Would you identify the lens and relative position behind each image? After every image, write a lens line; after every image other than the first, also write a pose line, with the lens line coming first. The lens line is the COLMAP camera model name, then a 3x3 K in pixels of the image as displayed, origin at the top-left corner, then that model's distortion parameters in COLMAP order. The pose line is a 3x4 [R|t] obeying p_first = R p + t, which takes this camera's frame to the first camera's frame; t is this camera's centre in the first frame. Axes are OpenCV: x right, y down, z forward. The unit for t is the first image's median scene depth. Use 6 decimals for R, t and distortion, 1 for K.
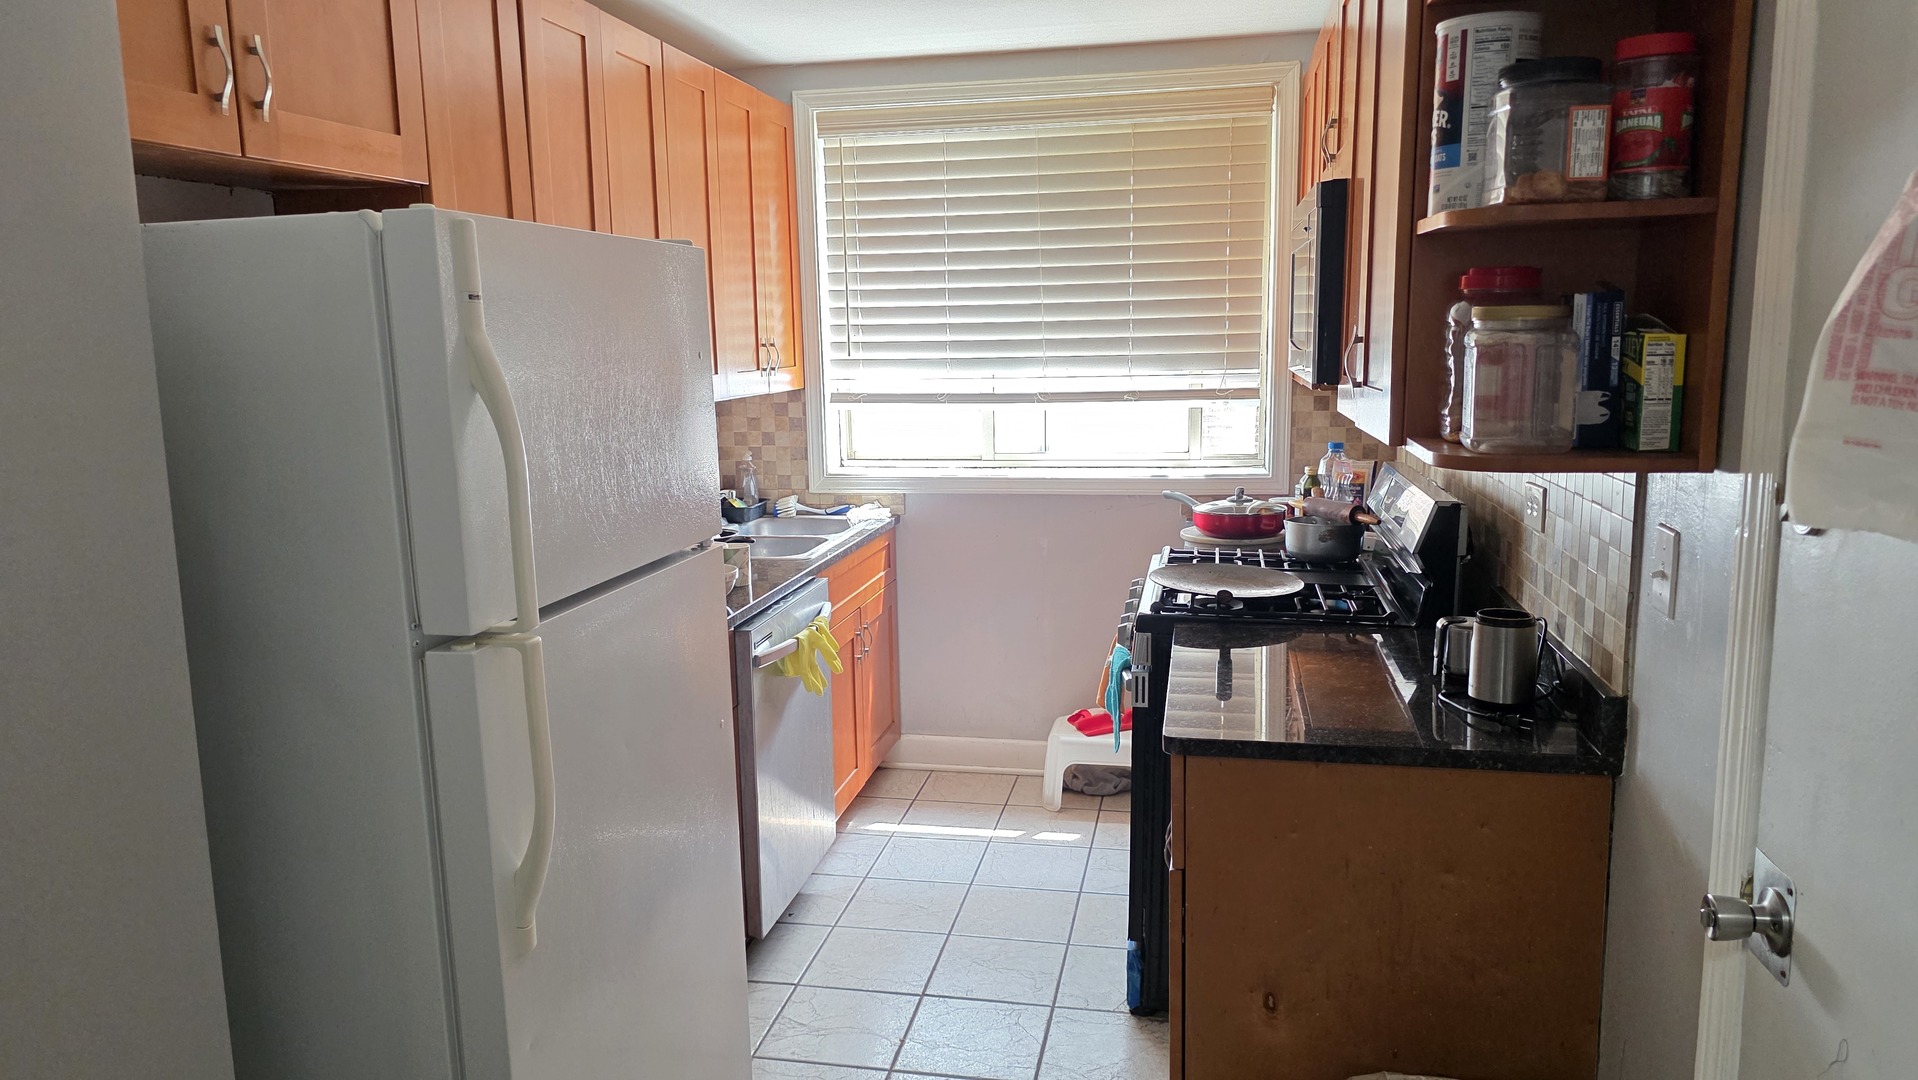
lens RADIAL K [[1295.3, 0, 959.0], [0, 1295.3, 540.0], [0, 0, 1]] dist [0.070312, -0.080210]
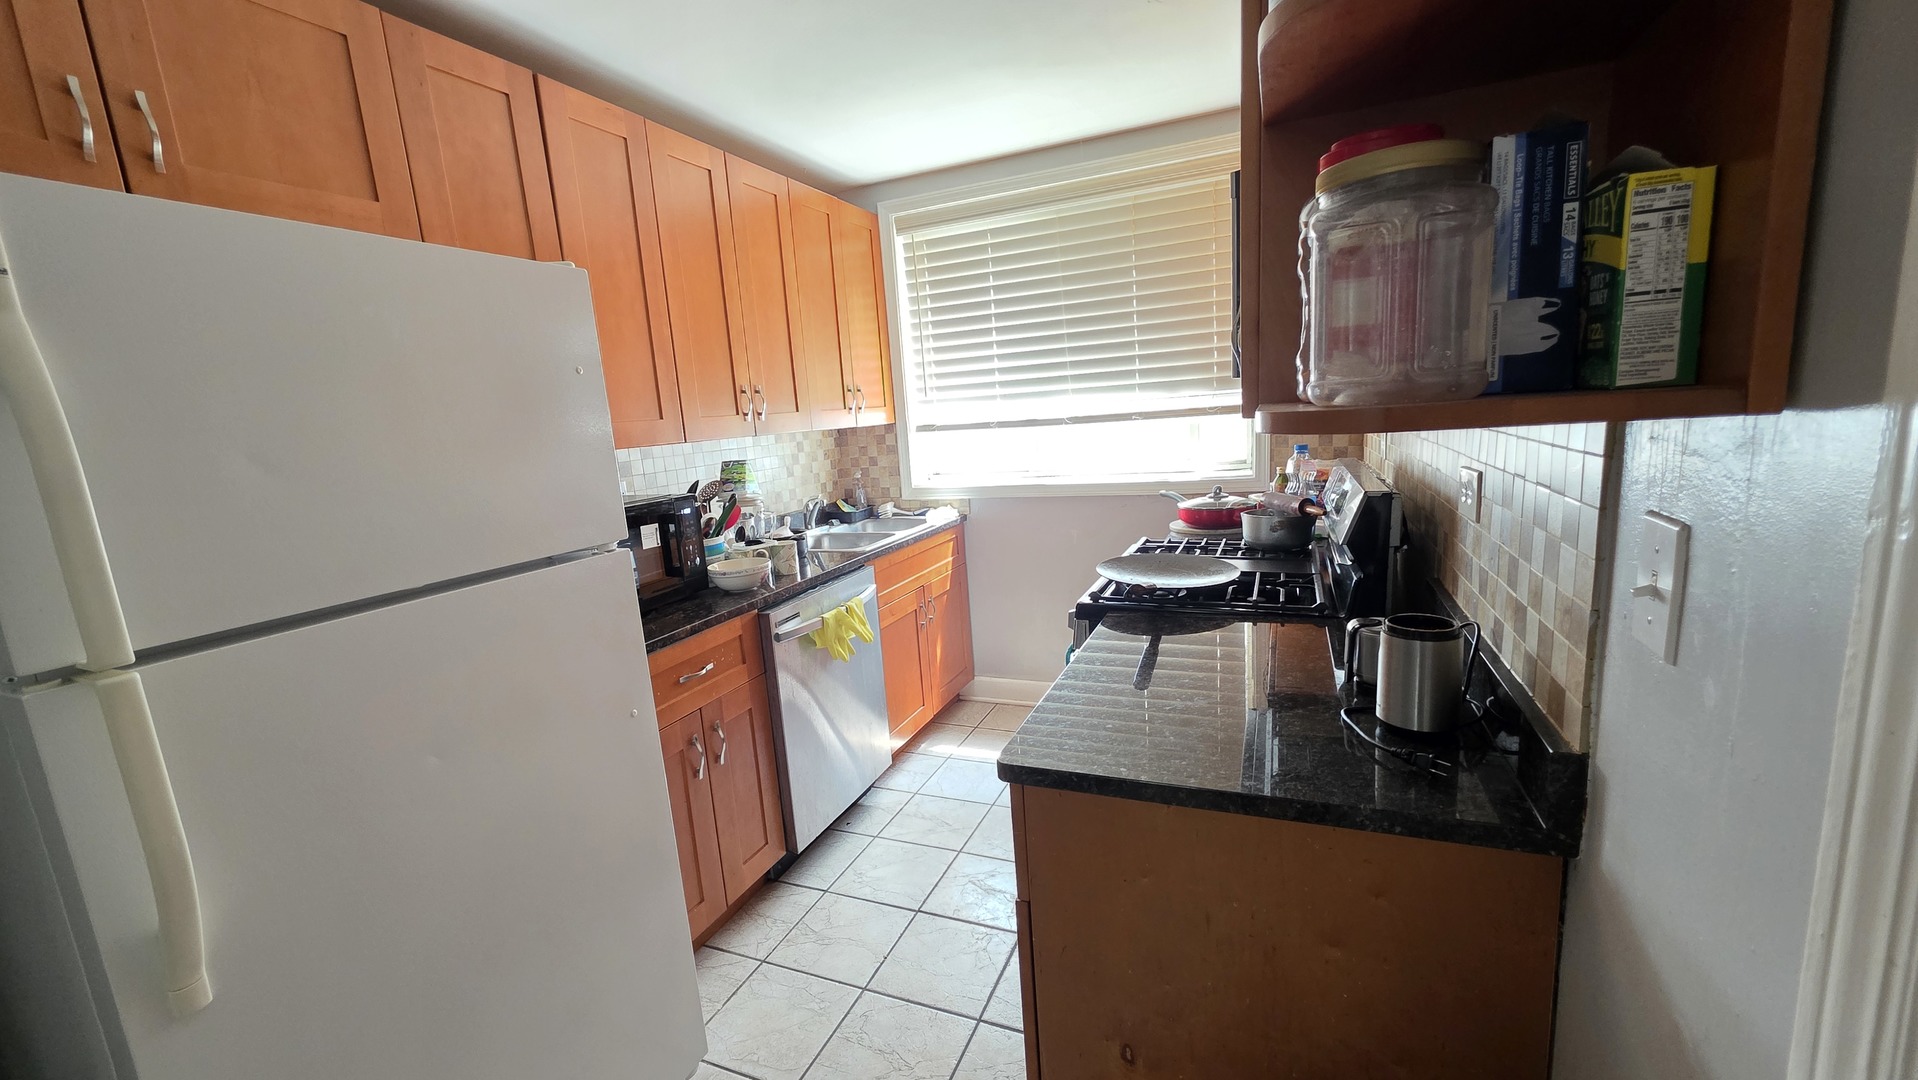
lens RADIAL K [[765.5, 0, 955.0], [0, 765.5, 550.5], [0, 0, 1]] dist [0.001597, -0.000570]
pose [[0.976796, -0.011290, -0.213875, 0.223263], [0.017434, 0.999487, 0.026862, -0.007303], [0.213462, -0.029967, 0.976492, 0.443261]]
